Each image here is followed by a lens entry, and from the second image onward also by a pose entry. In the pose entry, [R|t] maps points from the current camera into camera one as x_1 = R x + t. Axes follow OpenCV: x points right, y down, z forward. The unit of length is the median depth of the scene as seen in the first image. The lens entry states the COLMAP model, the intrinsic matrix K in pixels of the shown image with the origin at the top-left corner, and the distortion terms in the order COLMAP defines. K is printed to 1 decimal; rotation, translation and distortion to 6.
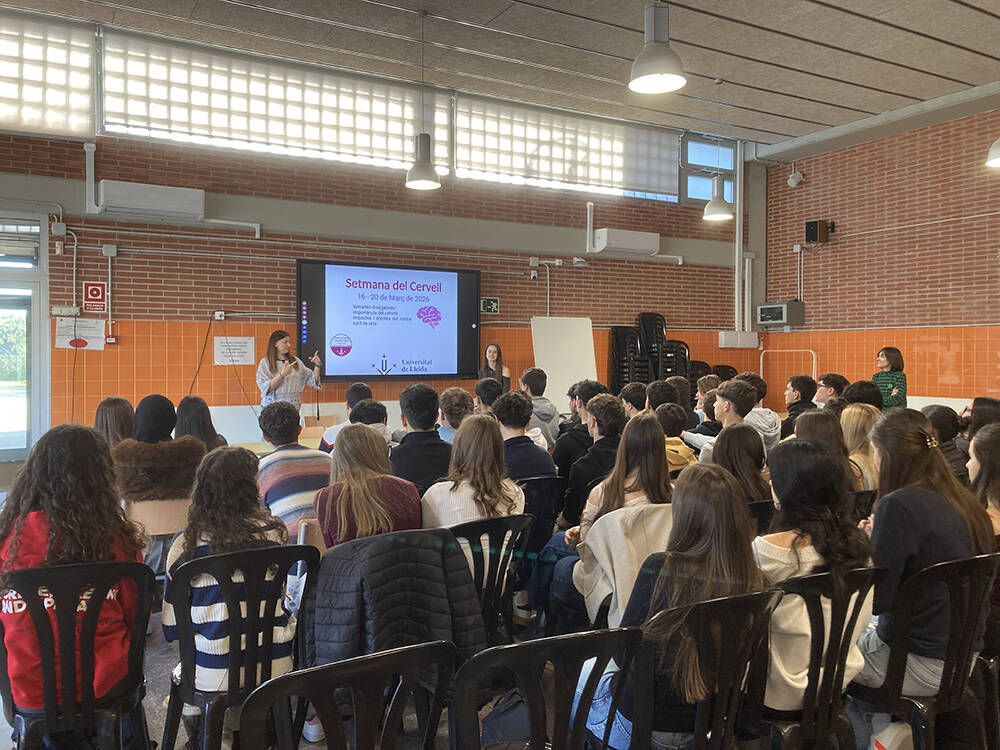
lens RADIAL K [[812.5, 0, 494.7], [0, 812.5, 357.3], [0, 0, 1]] dist [0.018227, -0.004350]
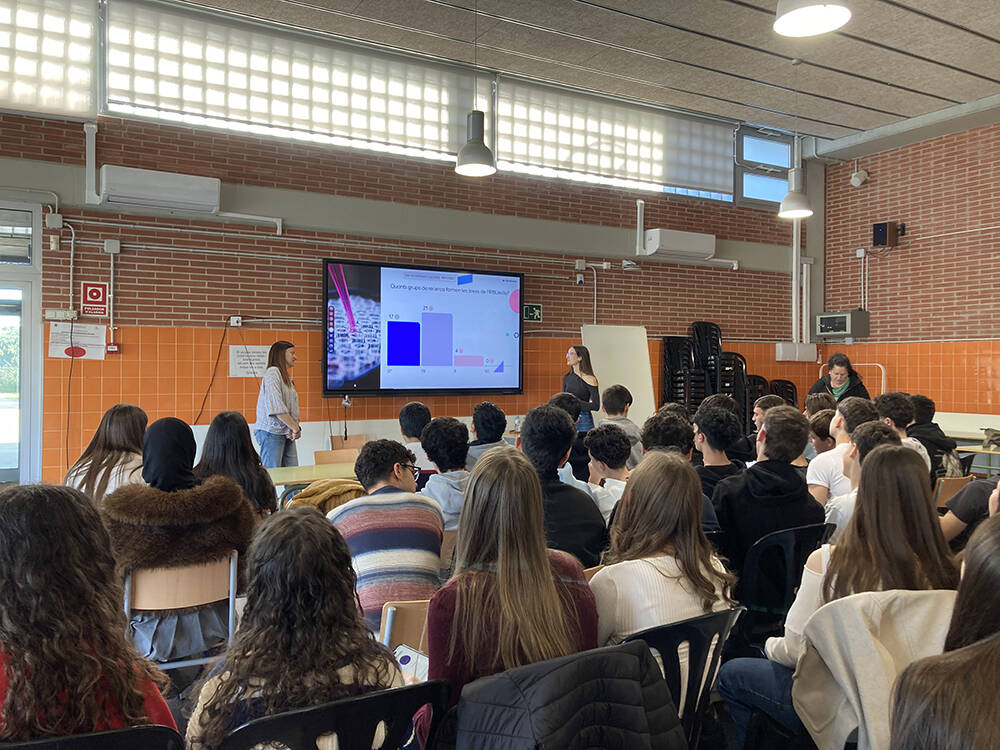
lens RADIAL K [[812.5, 0, 496.2], [0, 812.5, 359.9], [0, 0, 1]] dist [0.018227, -0.004350]
pose [[0.999993, 0.003794, -0.000755, -0.052523], [-0.003804, 0.999898, -0.013774, 0.001437], [0.000703, 0.013777, 0.999905, 0.113444]]
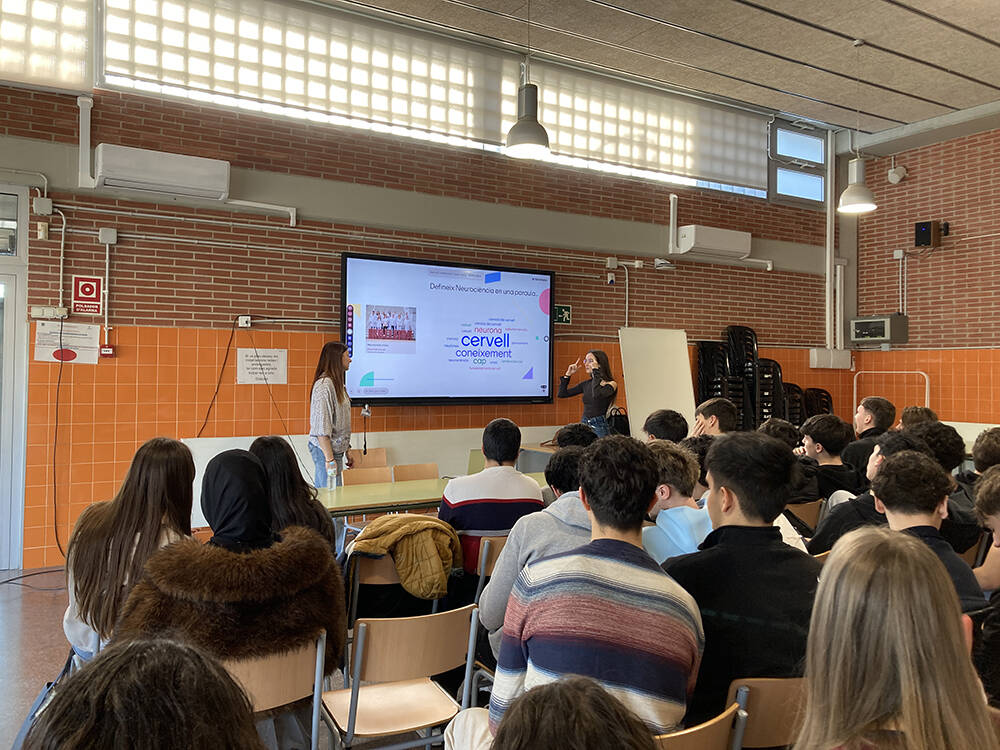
lens RADIAL K [[812.5, 0, 487.9], [0, 812.5, 353.7], [0, 0, 1]] dist [0.018227, -0.004350]
pose [[0.999740, 0.008927, 0.020962, -0.113613], [-0.008361, 0.999603, -0.026910, -0.000850], [-0.021194, 0.026728, 0.999418, 0.198497]]
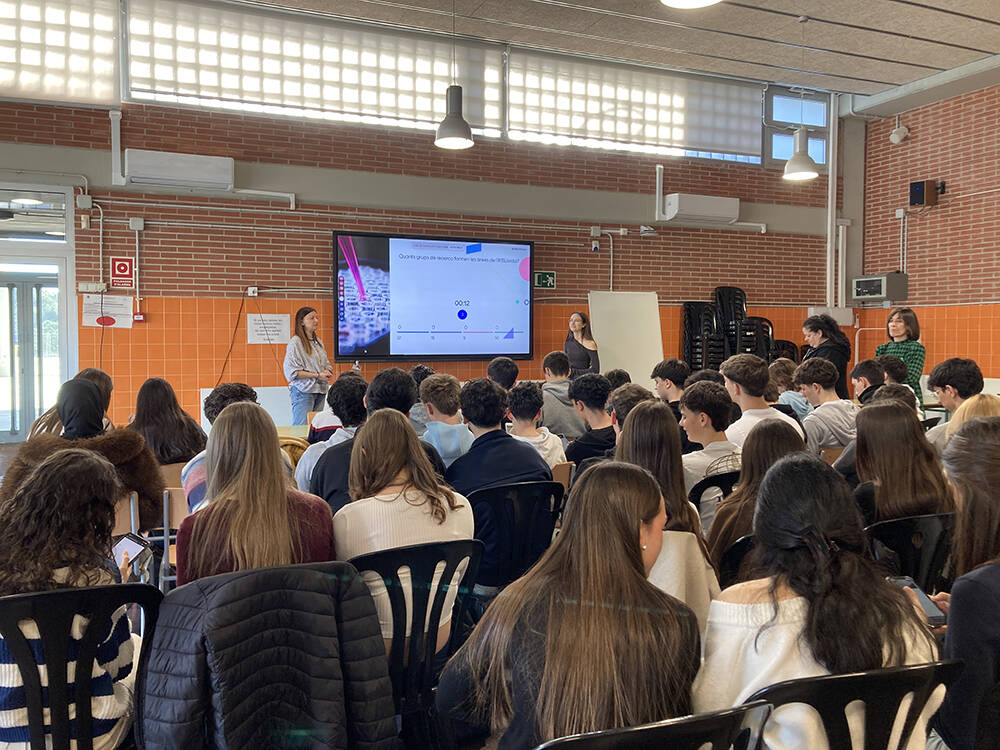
lens RADIAL K [[812.5, 0, 495.6], [0, 812.5, 355.4], [0, 0, 1]] dist [0.018227, -0.004350]
pose [[0.993462, 0.001790, -0.114146, 0.048822], [0.000679, 0.999767, 0.021588, 0.002415], [0.114158, -0.021524, 0.993229, 0.088103]]
